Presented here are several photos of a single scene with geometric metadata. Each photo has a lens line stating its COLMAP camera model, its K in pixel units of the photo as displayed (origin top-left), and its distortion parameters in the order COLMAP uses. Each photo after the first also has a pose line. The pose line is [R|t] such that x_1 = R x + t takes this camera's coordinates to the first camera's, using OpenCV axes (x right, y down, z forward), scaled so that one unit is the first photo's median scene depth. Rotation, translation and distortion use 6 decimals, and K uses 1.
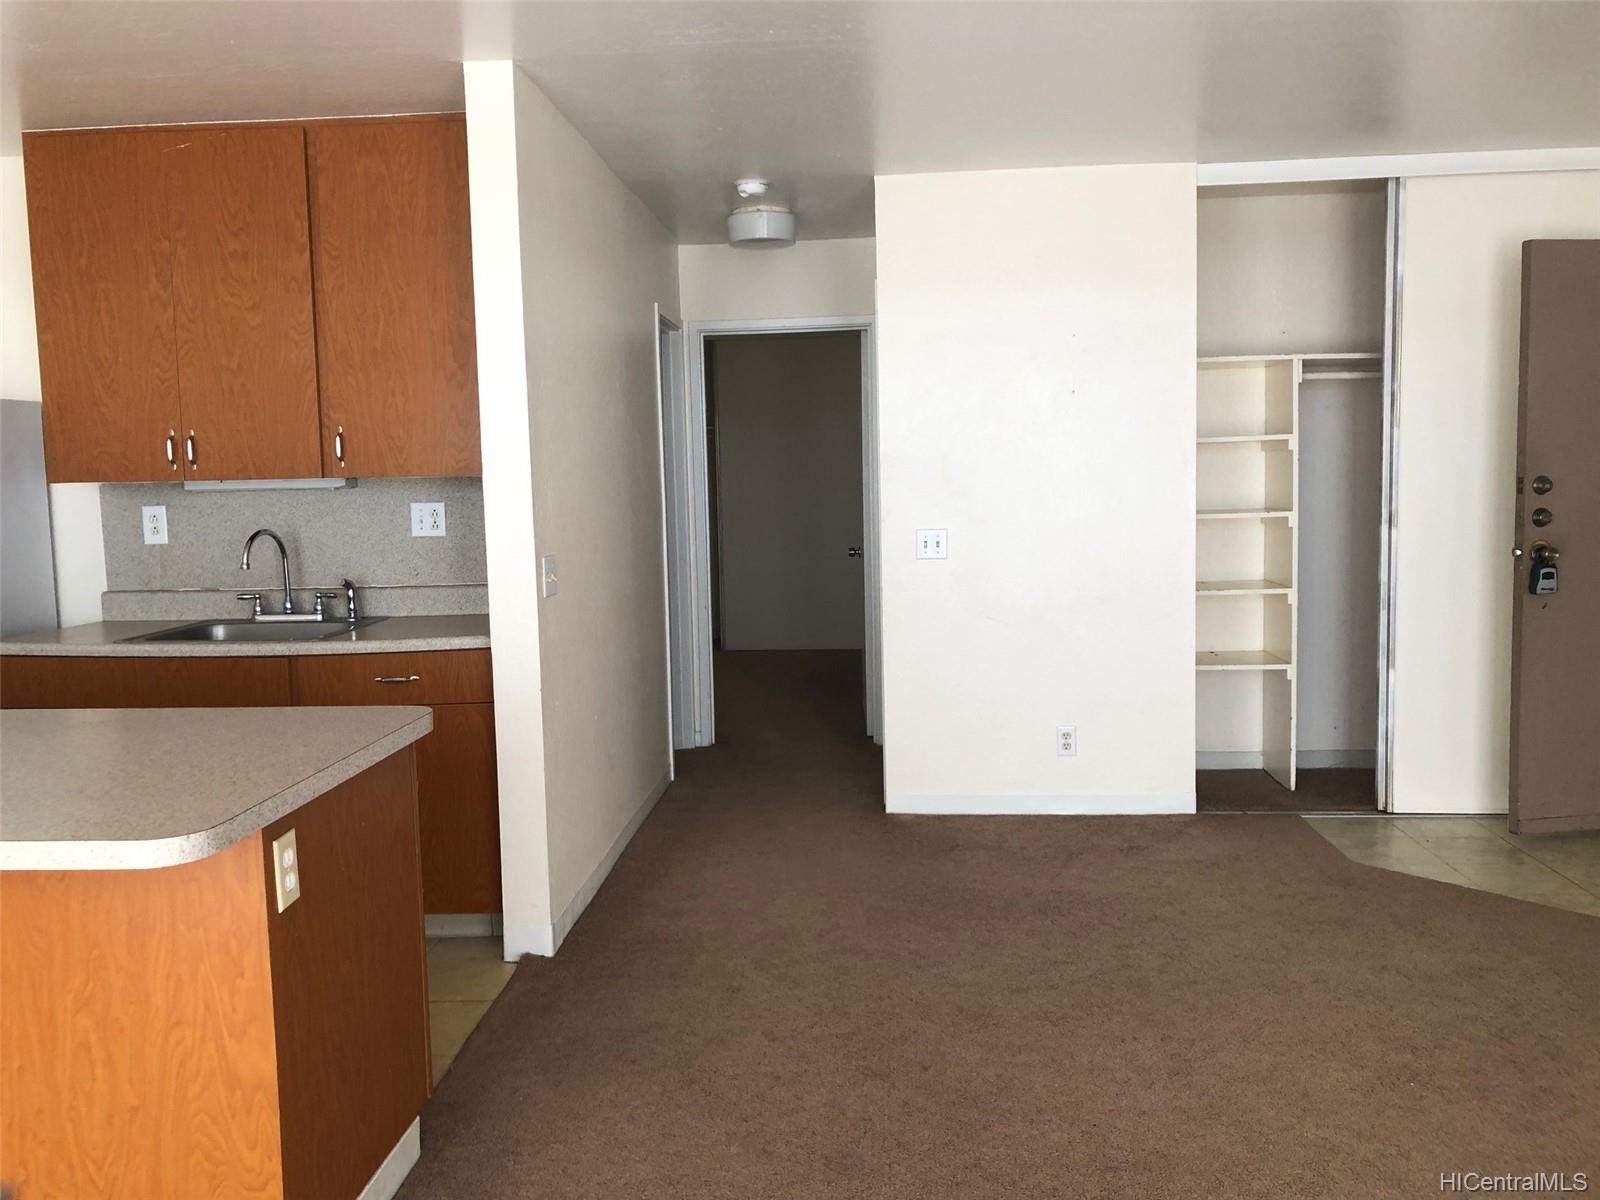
lens RADIAL K [[1303.1, 0, 799.8], [0, 1303.1, 581.1], [0, 0, 1]] dist [0.013572, -0.033101]
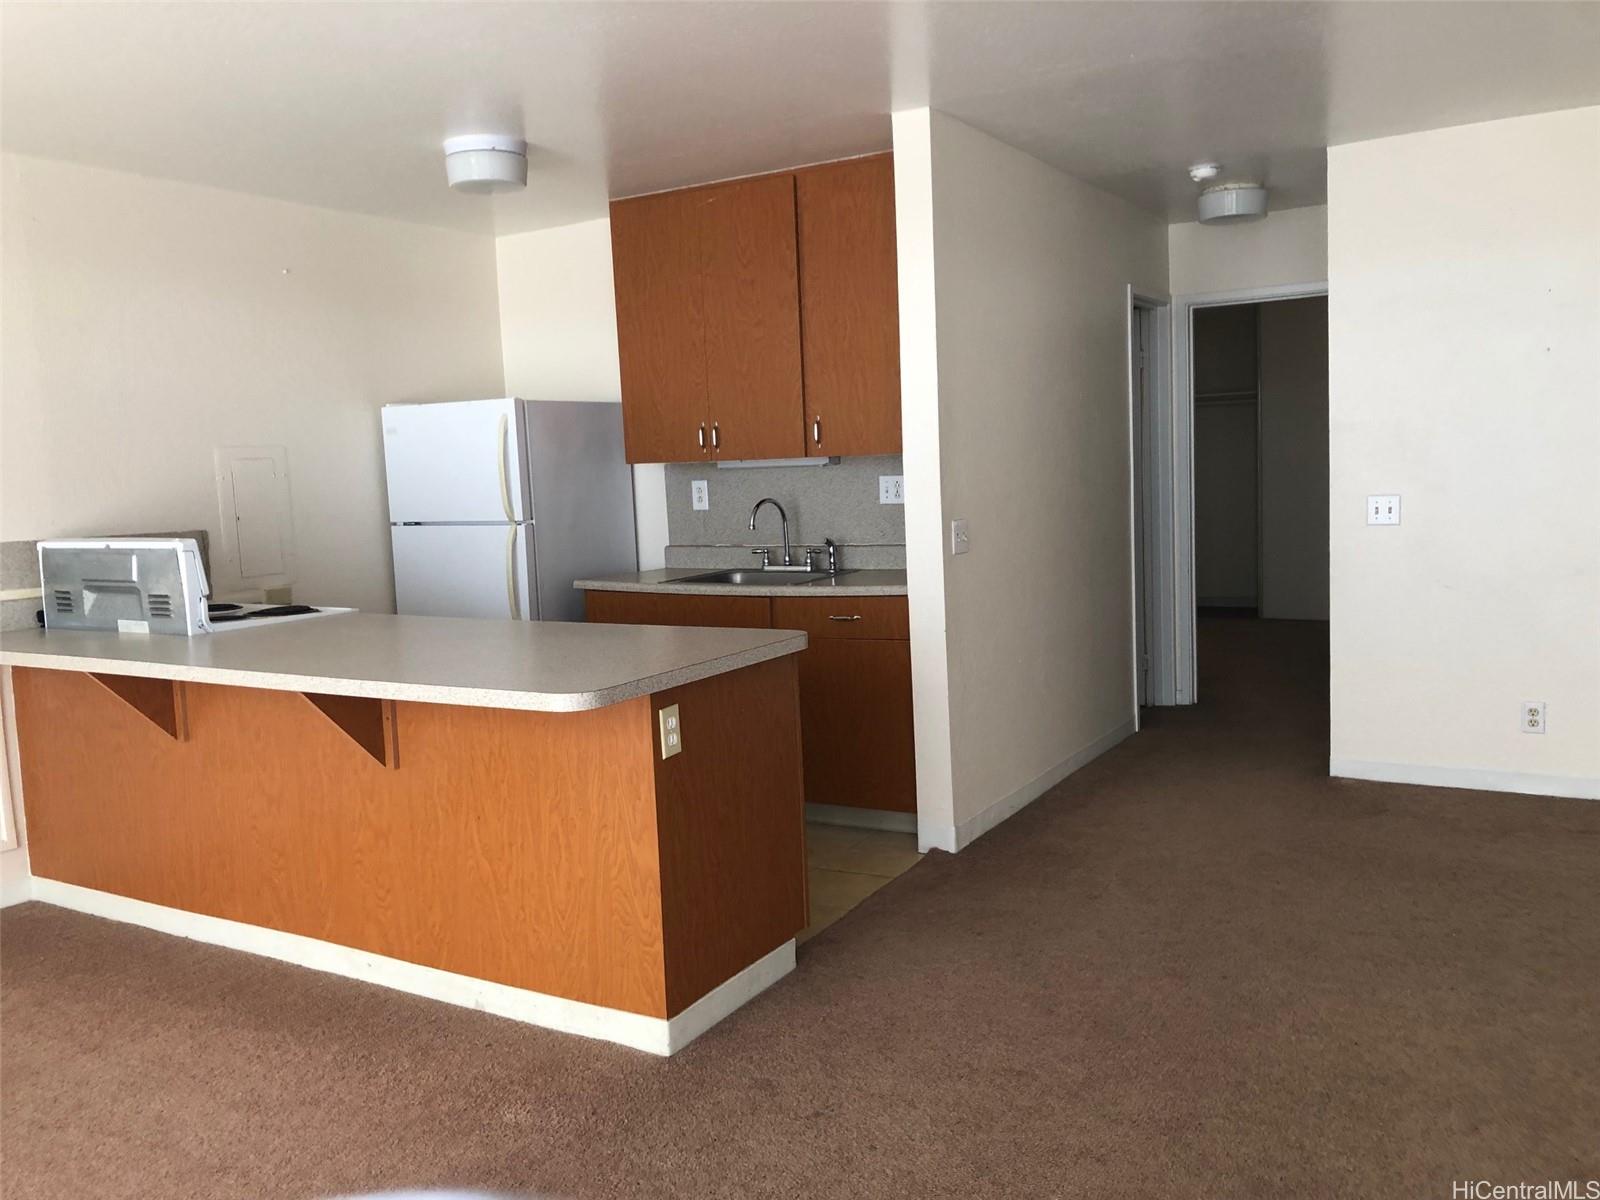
lens RADIAL K [[1303.1, 0, 799.8], [0, 1303.1, 581.1], [0, 0, 1]] dist [0.013572, -0.033101]
pose [[0.889601, 0.025453, -0.456029, 0.197836], [-0.014671, 0.999523, 0.027168, 0.006053], [0.456503, -0.017479, 0.889550, -0.112914]]
